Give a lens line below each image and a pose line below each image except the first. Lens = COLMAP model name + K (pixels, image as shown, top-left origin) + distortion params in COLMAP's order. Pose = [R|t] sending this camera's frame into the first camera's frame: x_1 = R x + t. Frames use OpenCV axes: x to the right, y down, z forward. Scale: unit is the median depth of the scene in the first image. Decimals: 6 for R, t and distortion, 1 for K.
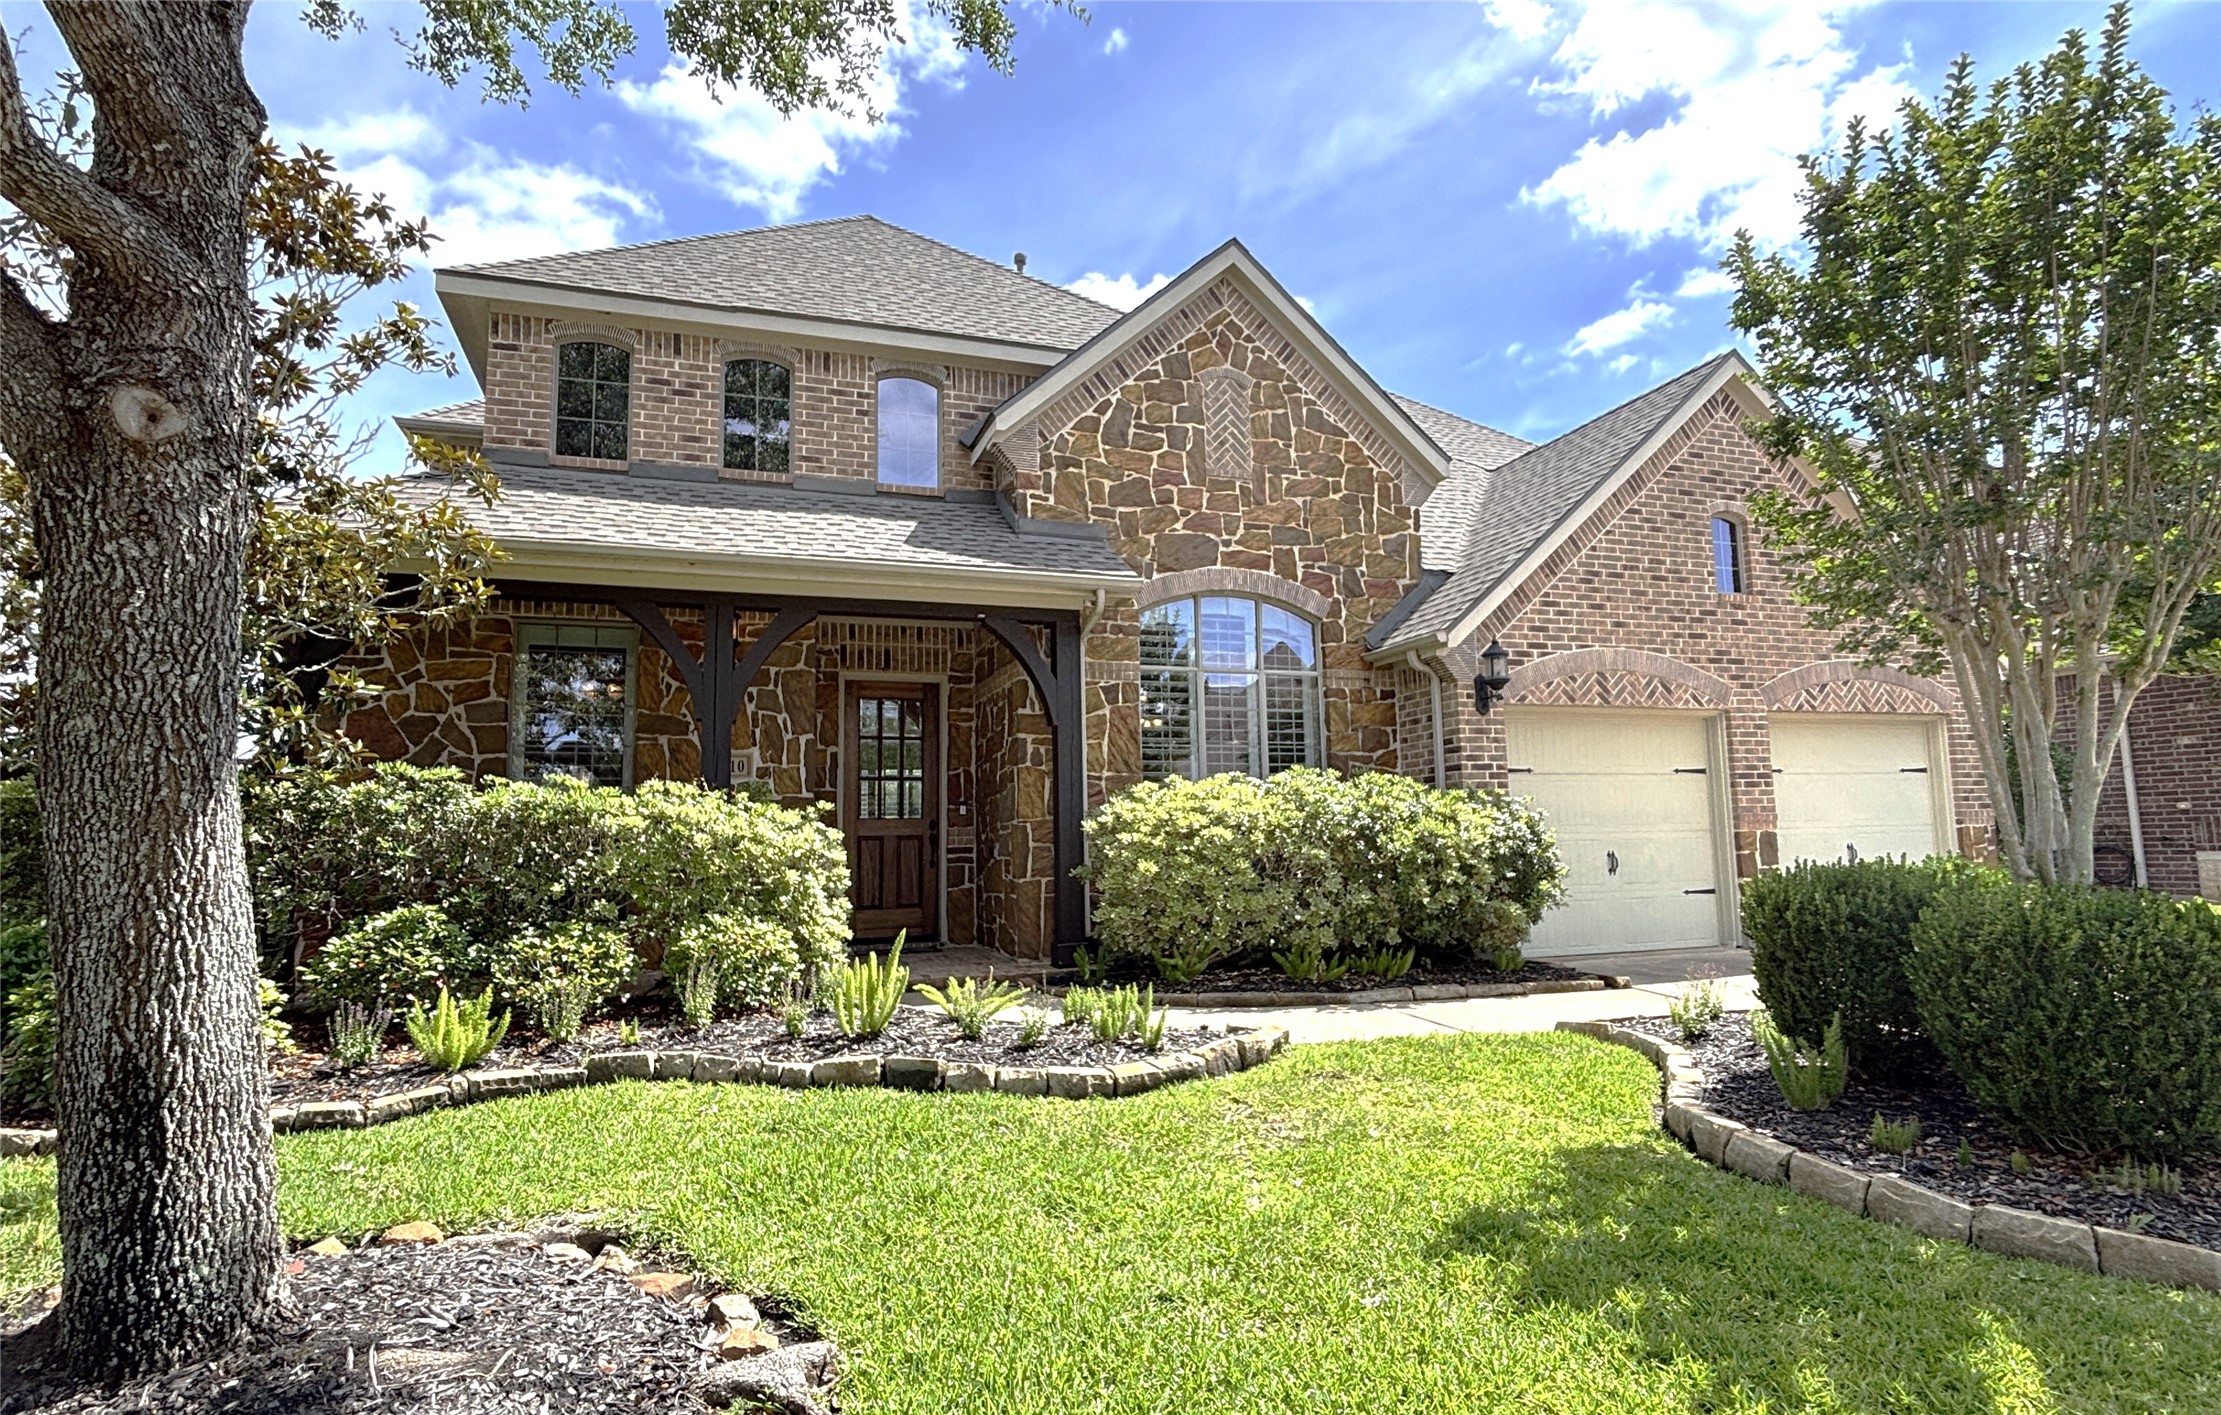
lens RADIAL K [[1116.3, 0, 1096.2], [0, 1116.3, 702.7], [0, 0, 1]] dist [0.002205, -0.000960]
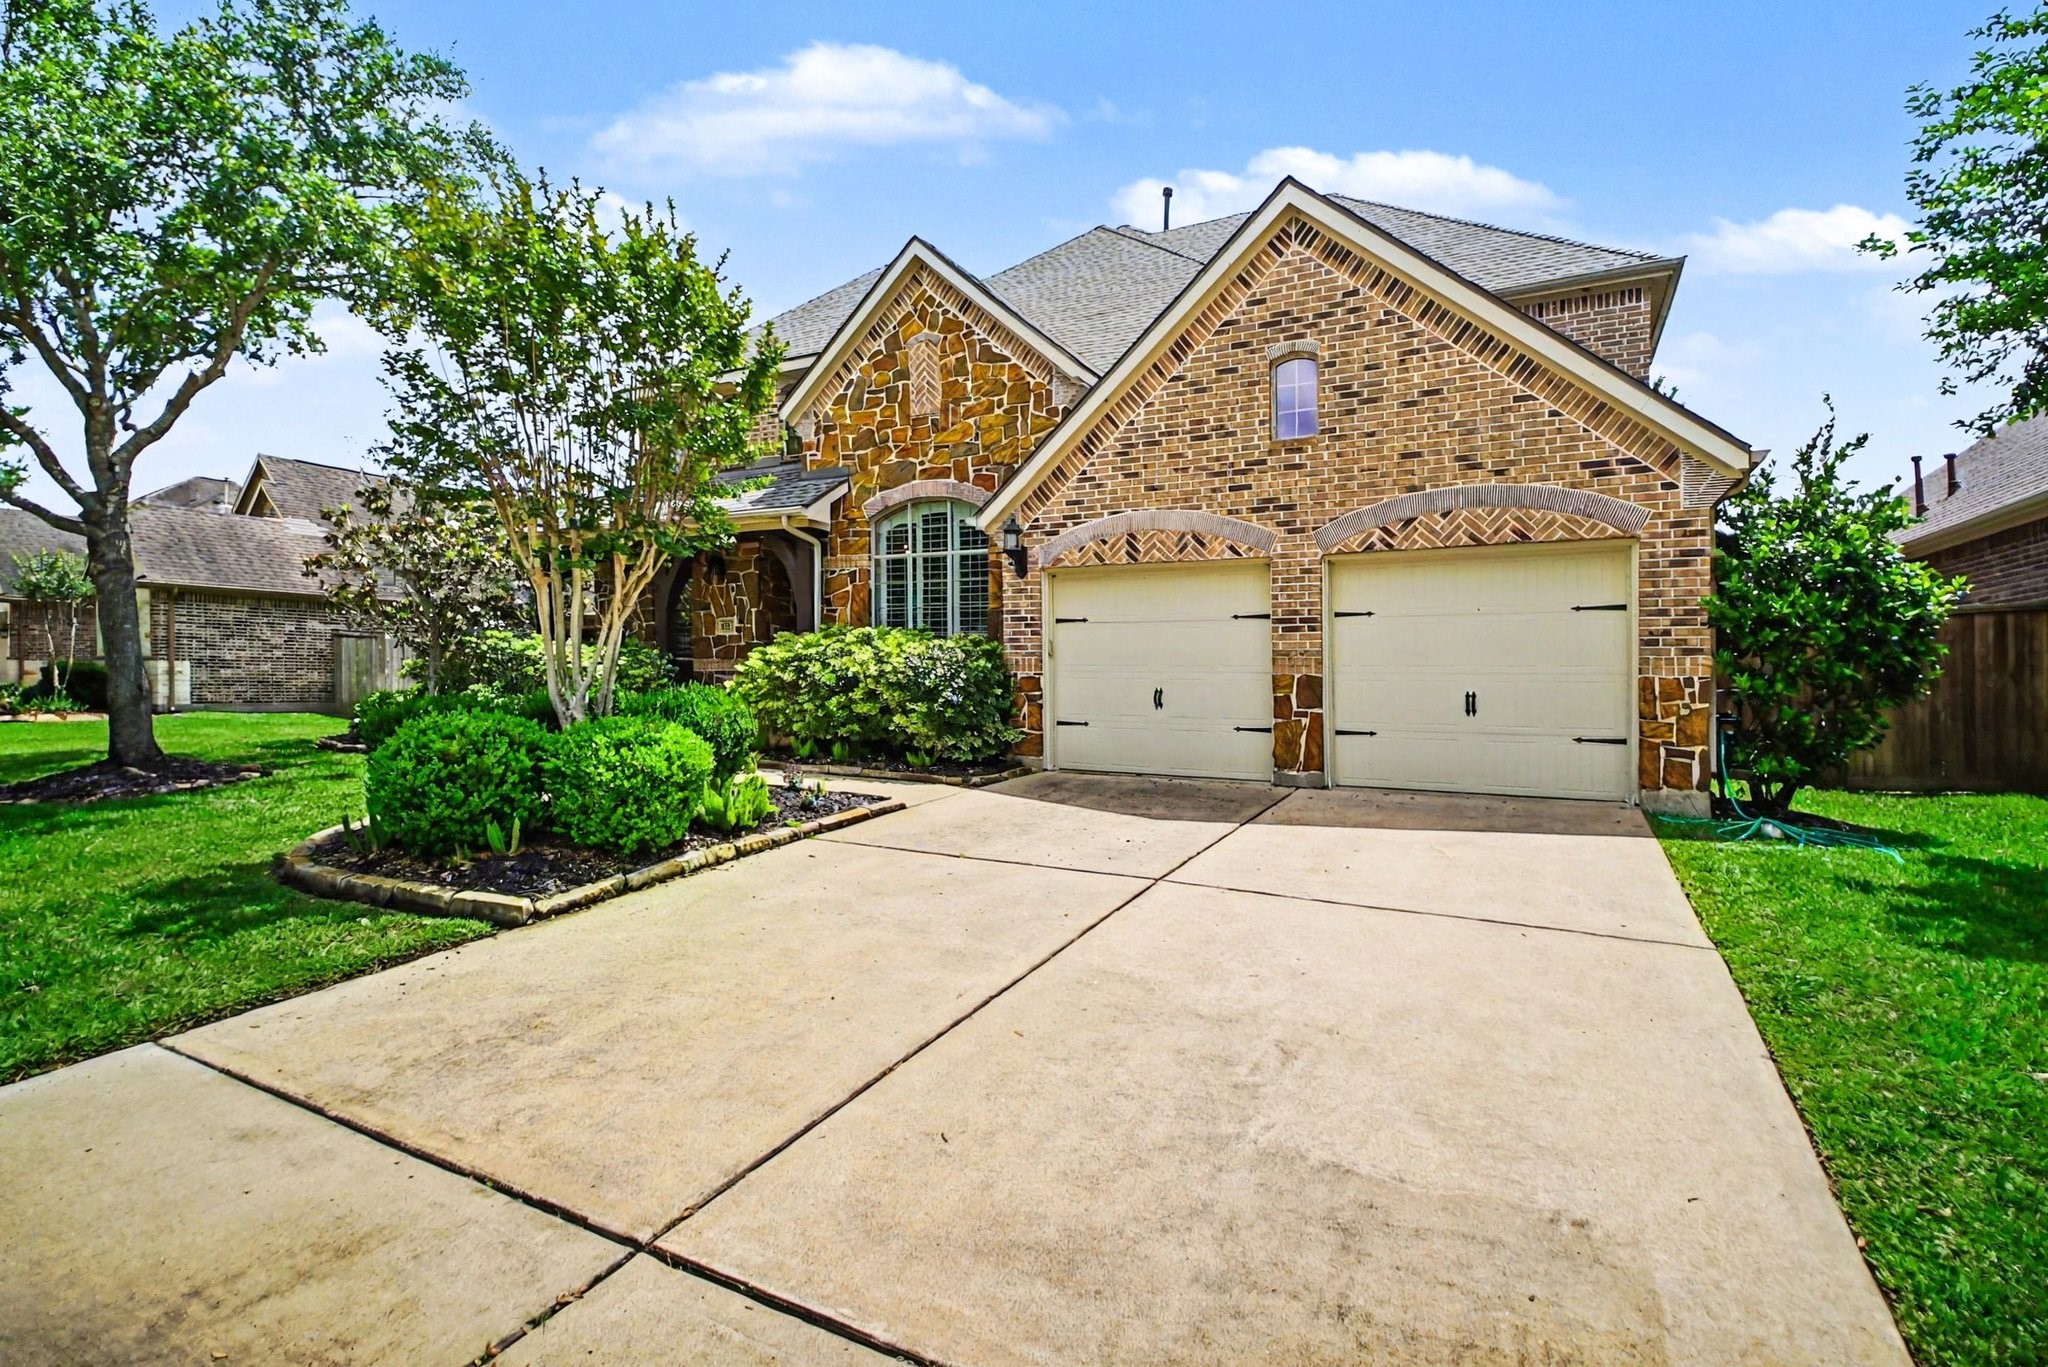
lens RADIAL K [[939.7, 0, 1024.0], [0, 939.7, 683.5], [0, 0, 1]] dist [0.002062, 0.000046]
pose [[0.693392, 0.032990, -0.719805, 1.073919], [0.067568, 0.991573, 0.110535, 0.011304], [0.717385, -0.125280, 0.685320, 0.239393]]
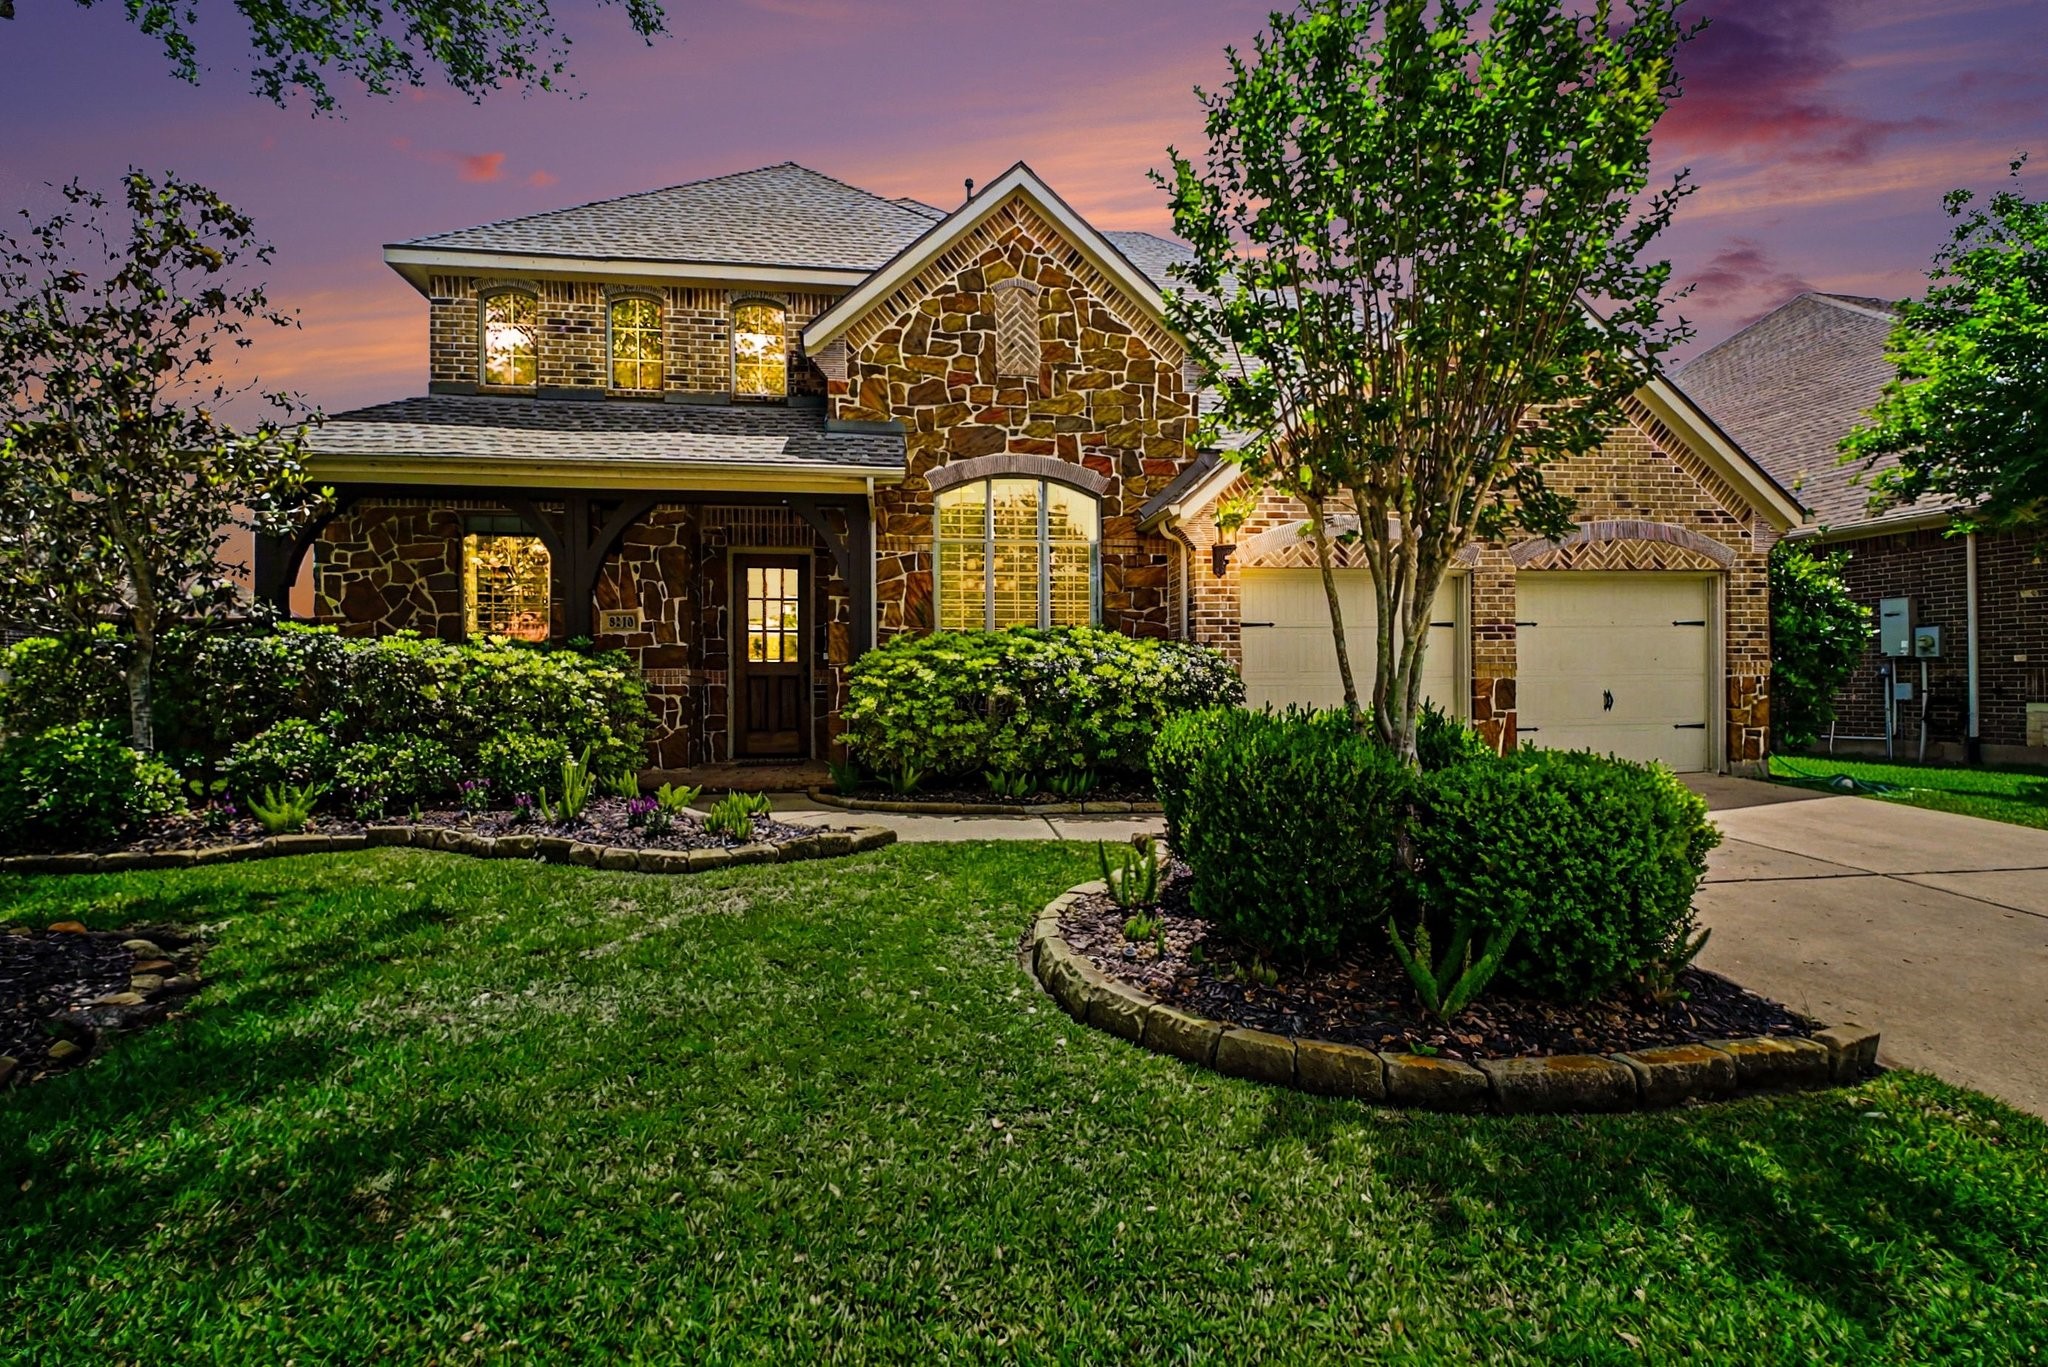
lens RADIAL K [[922.7, 0, 1024.6], [0, 922.7, 673.9], [0, 0, 1]] dist [-0.001483, 0.000208]
pose [[0.982949, 0.009677, -0.183623, 0.309833], [0.011664, 0.993321, 0.114789, -0.001101], [0.183507, -0.114973, 0.976272, 0.016753]]
